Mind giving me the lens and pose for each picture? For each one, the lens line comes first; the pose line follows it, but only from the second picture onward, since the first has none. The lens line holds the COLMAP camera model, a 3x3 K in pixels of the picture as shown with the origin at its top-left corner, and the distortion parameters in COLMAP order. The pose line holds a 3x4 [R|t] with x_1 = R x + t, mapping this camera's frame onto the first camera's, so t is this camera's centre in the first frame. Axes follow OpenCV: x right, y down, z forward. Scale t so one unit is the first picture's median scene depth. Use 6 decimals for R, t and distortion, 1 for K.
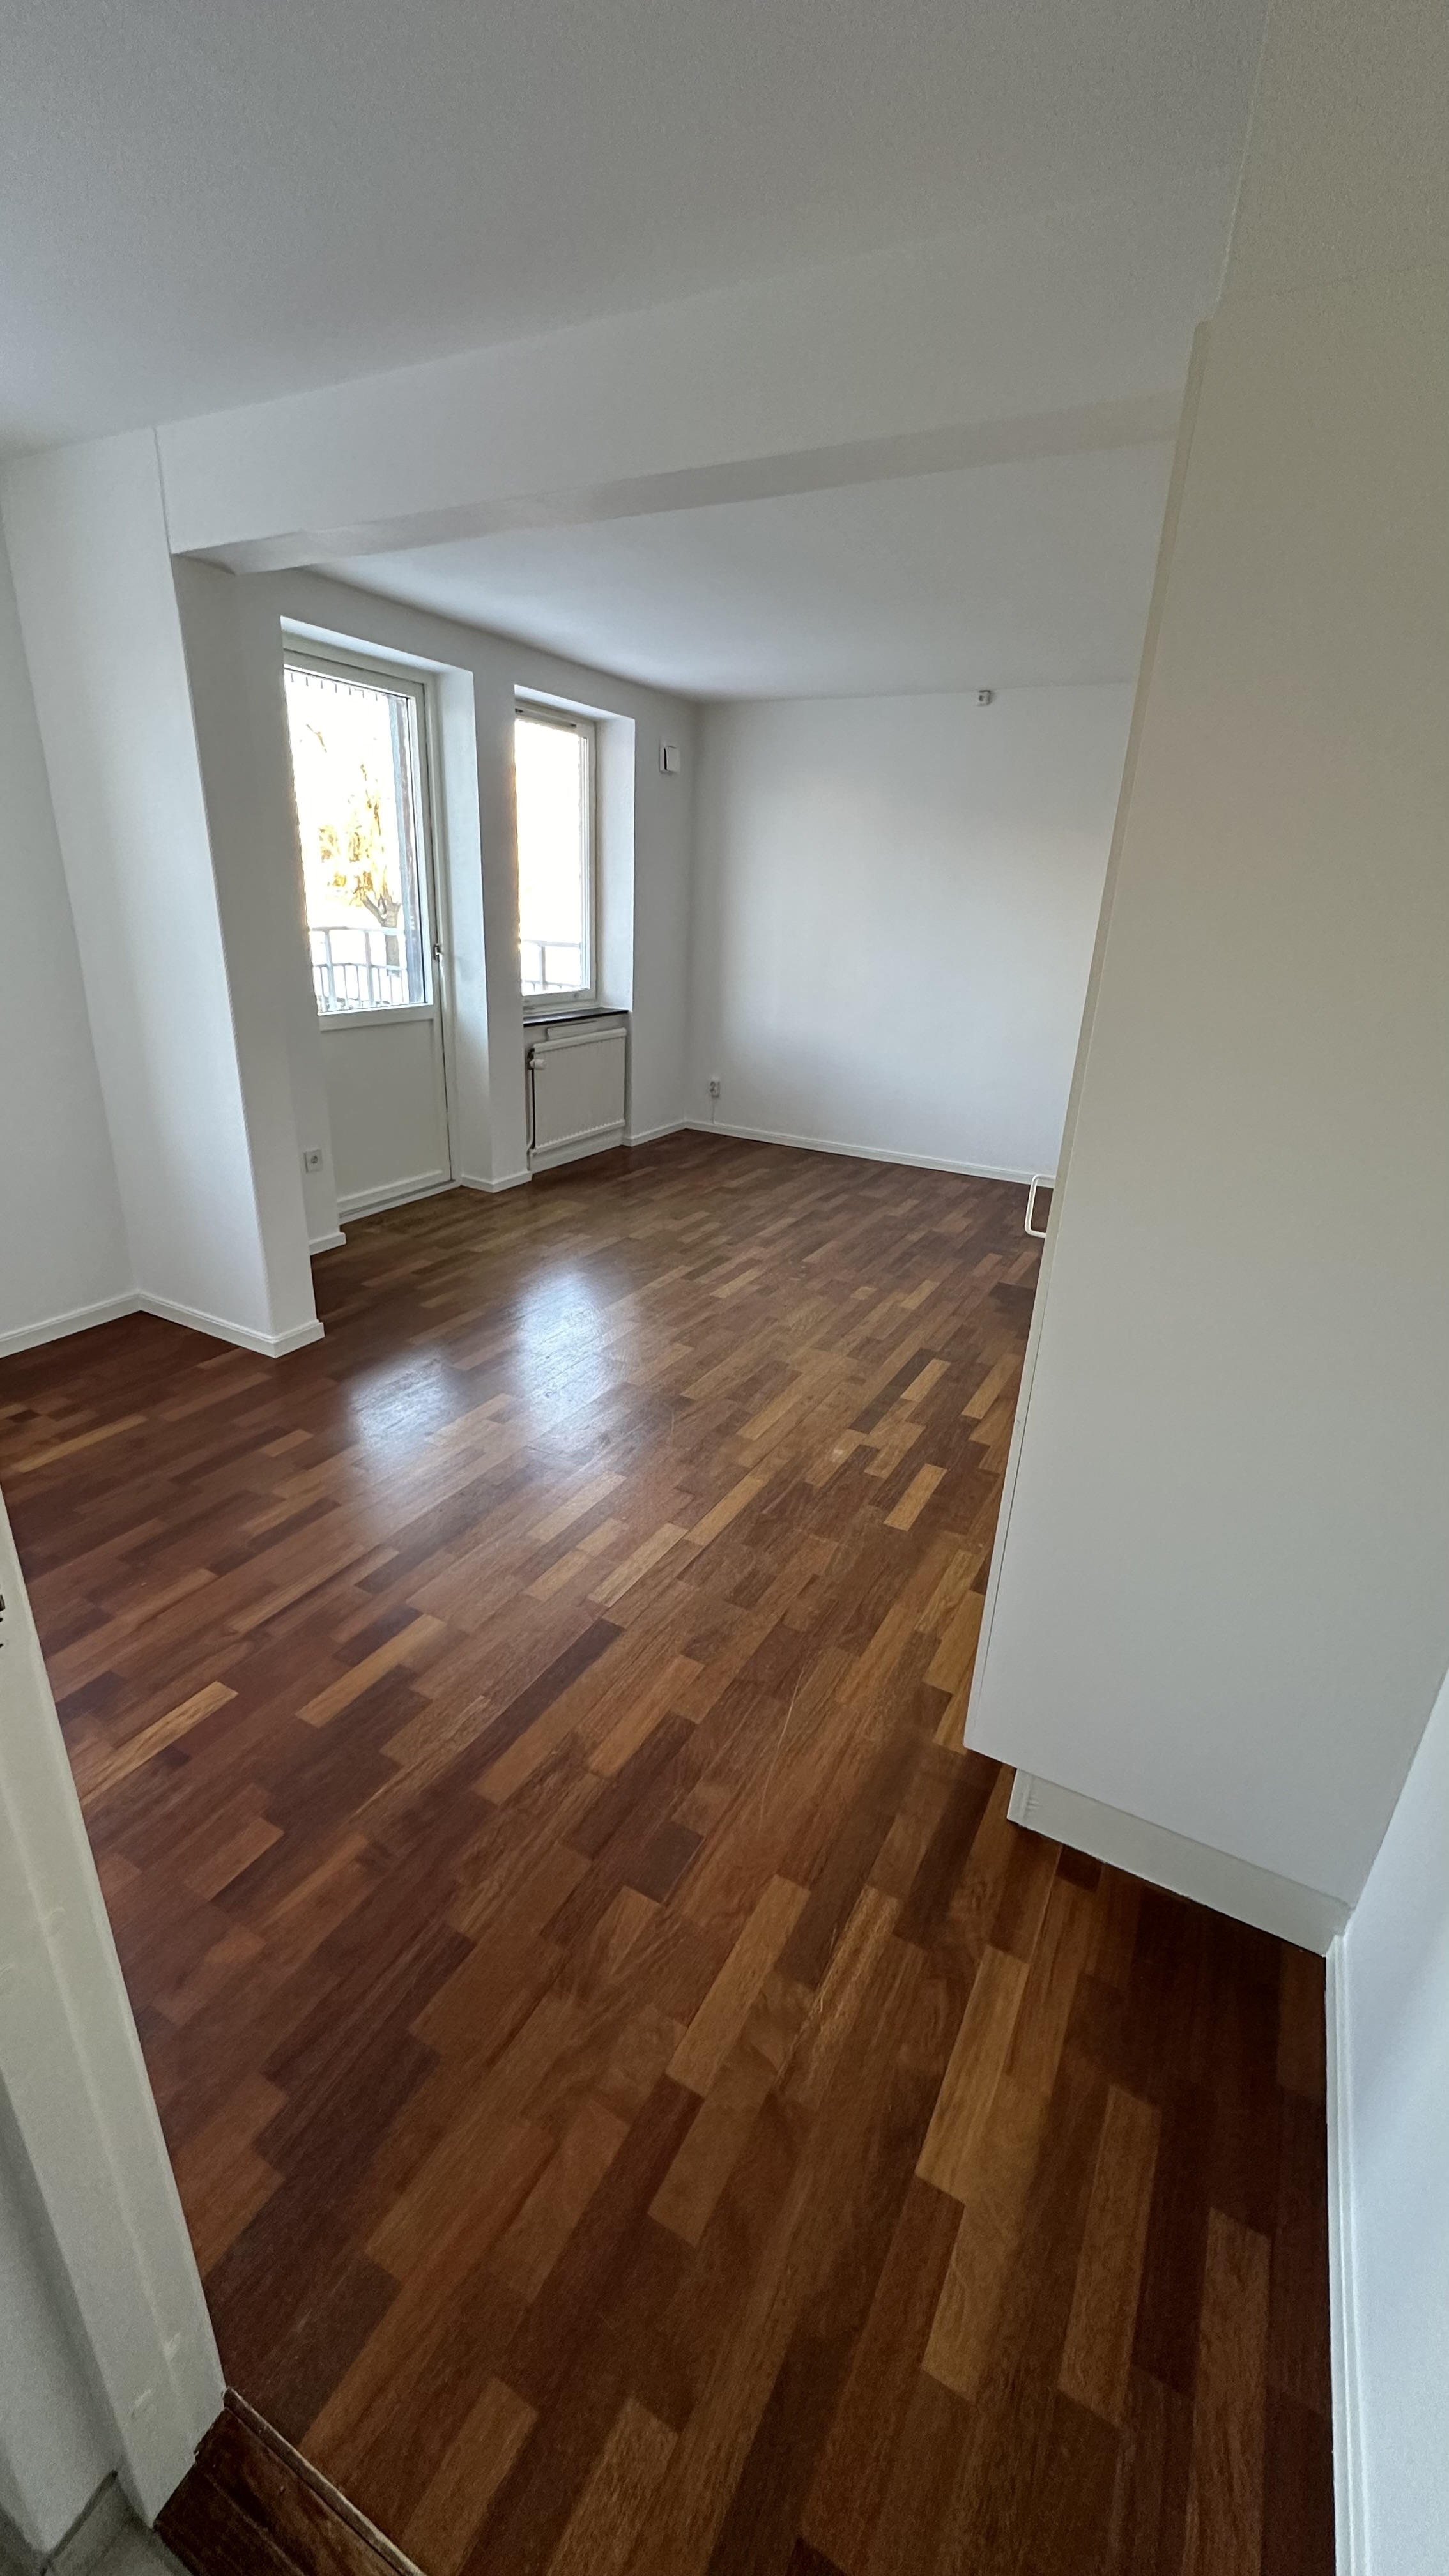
lens RADIAL K [[1024.6, 0, 717.9], [0, 1024.6, 1286.8], [0, 0, 1]] dist [-0.001961, 0.000691]
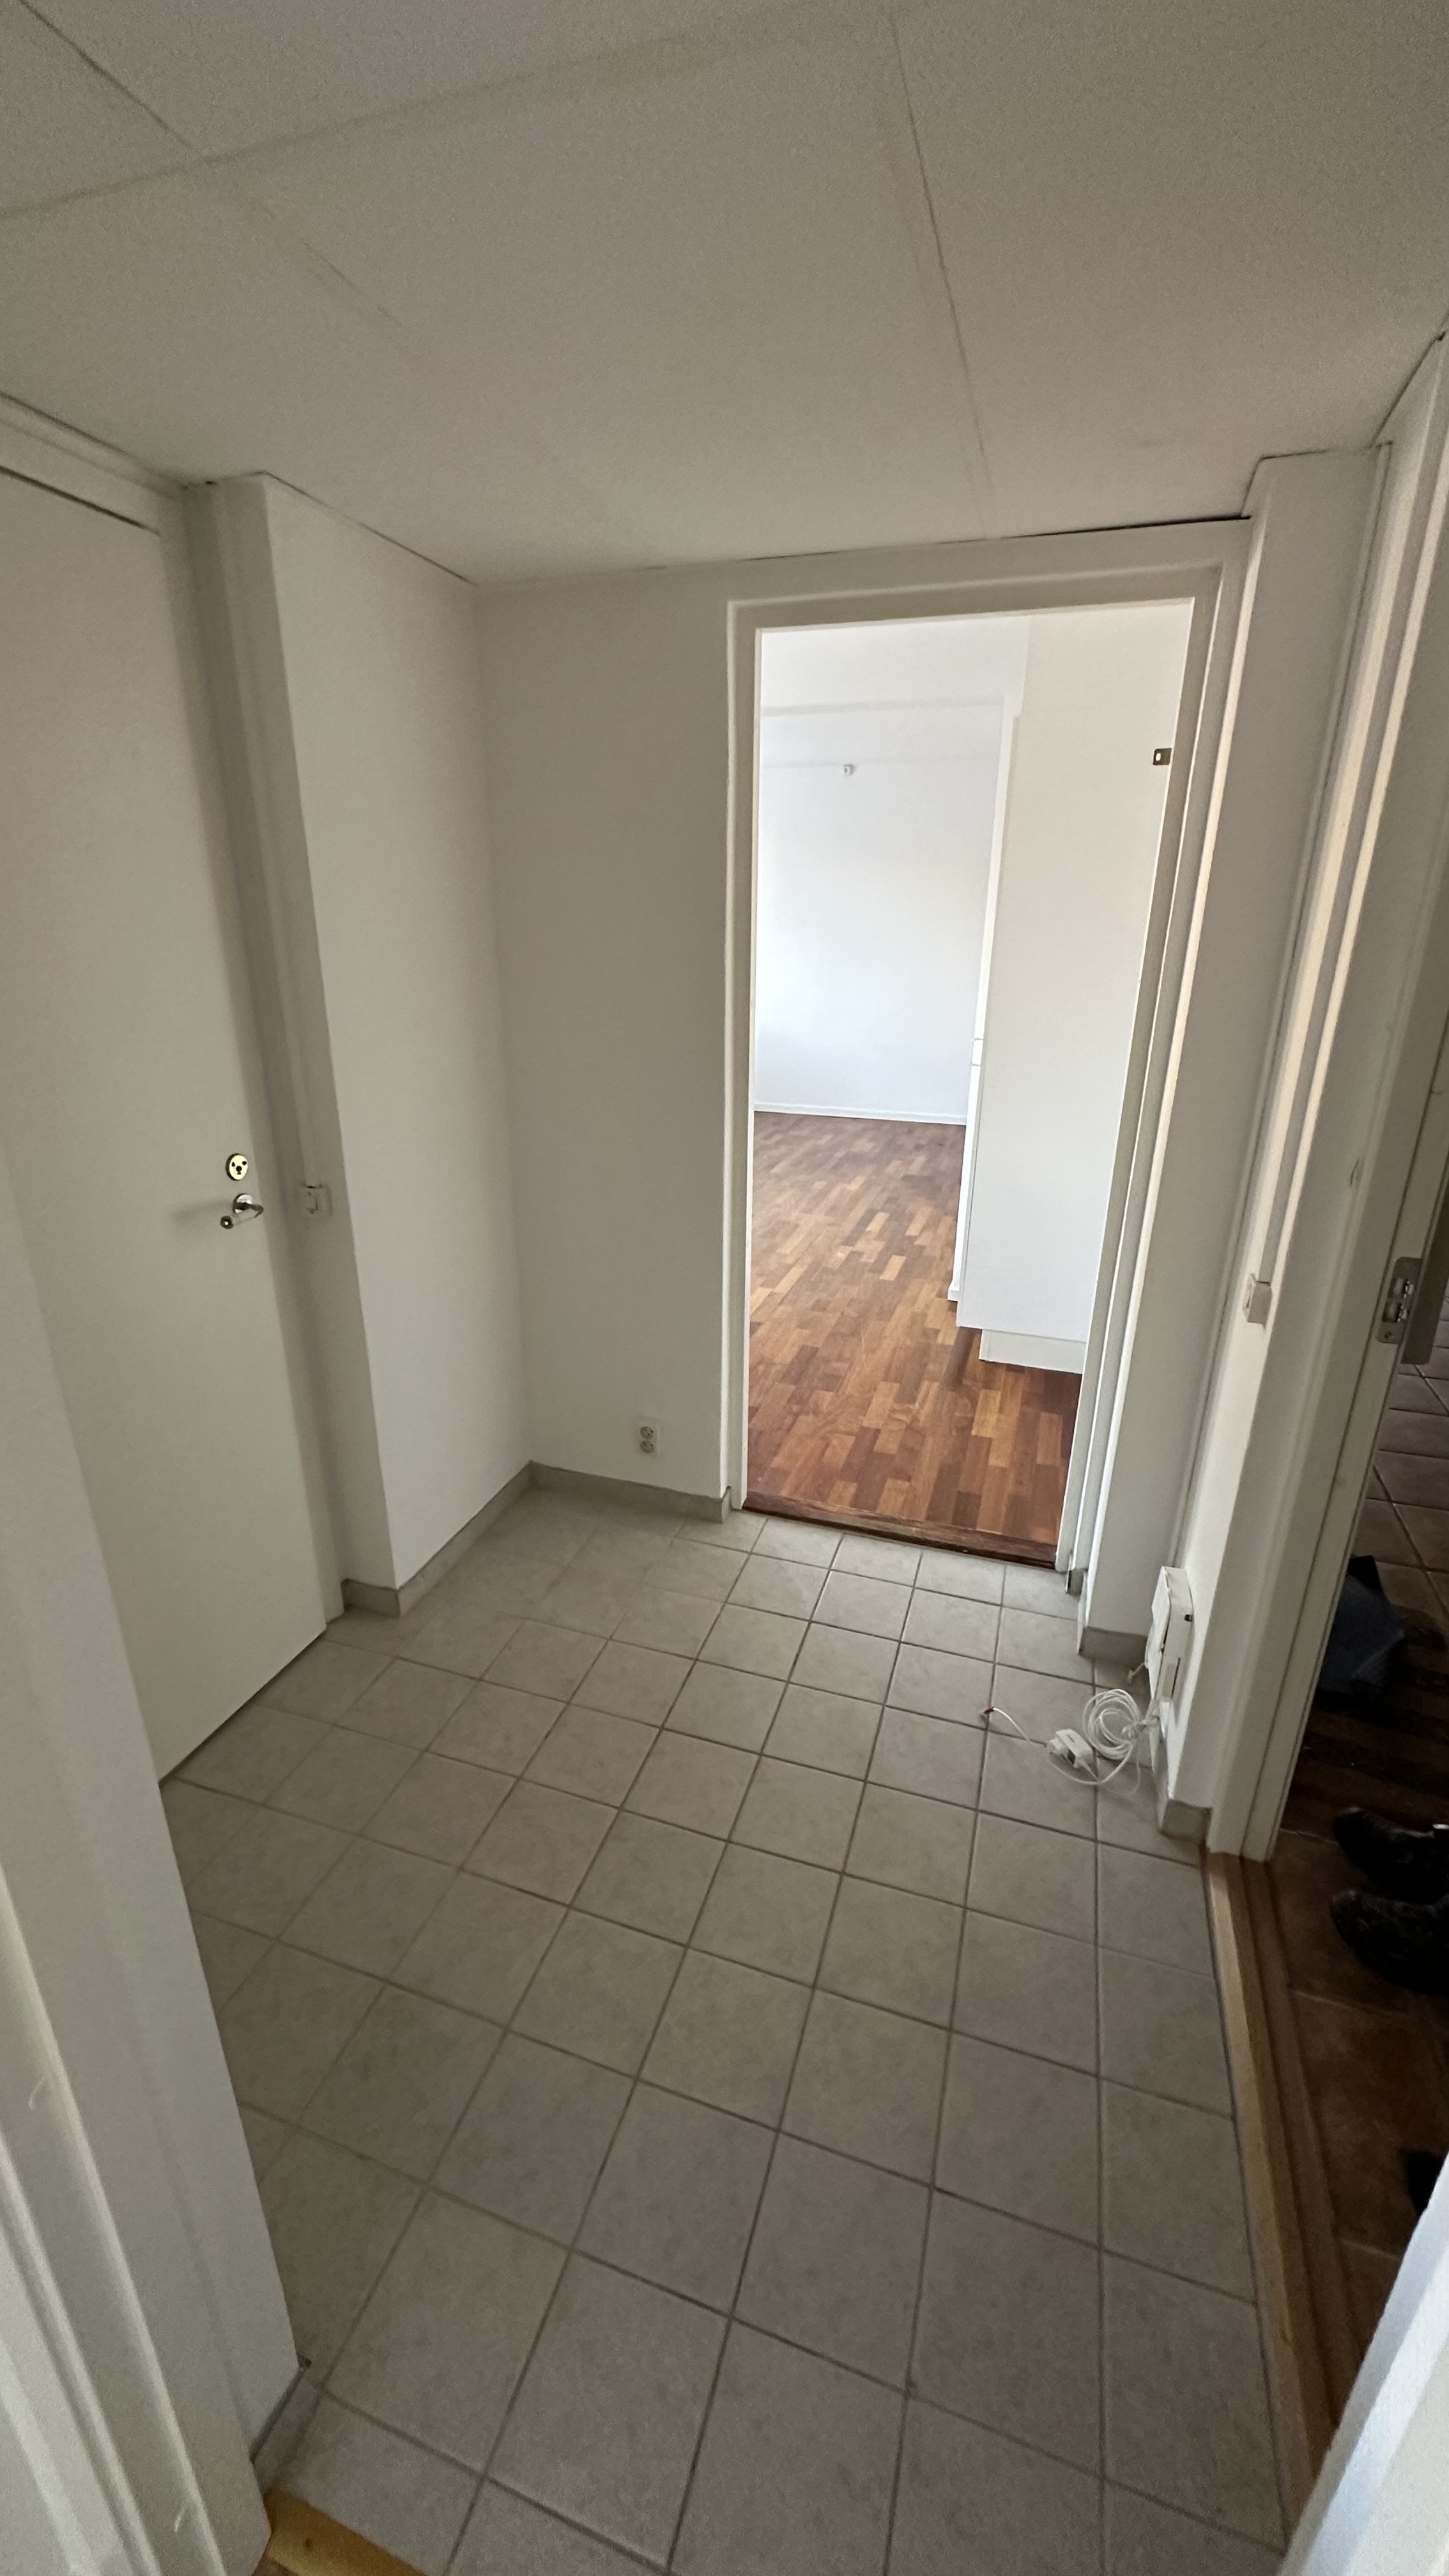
lens RADIAL K [[1024.6, 0, 726.9], [0, 1024.6, 1288.0], [0, 0, 1]] dist [-0.001961, 0.000691]
pose [[0.983310, -0.090303, 0.157946, -0.315273], [0.092136, 0.995737, -0.004304, 0.199219], [-0.156884, 0.018785, 0.987438, -0.572155]]
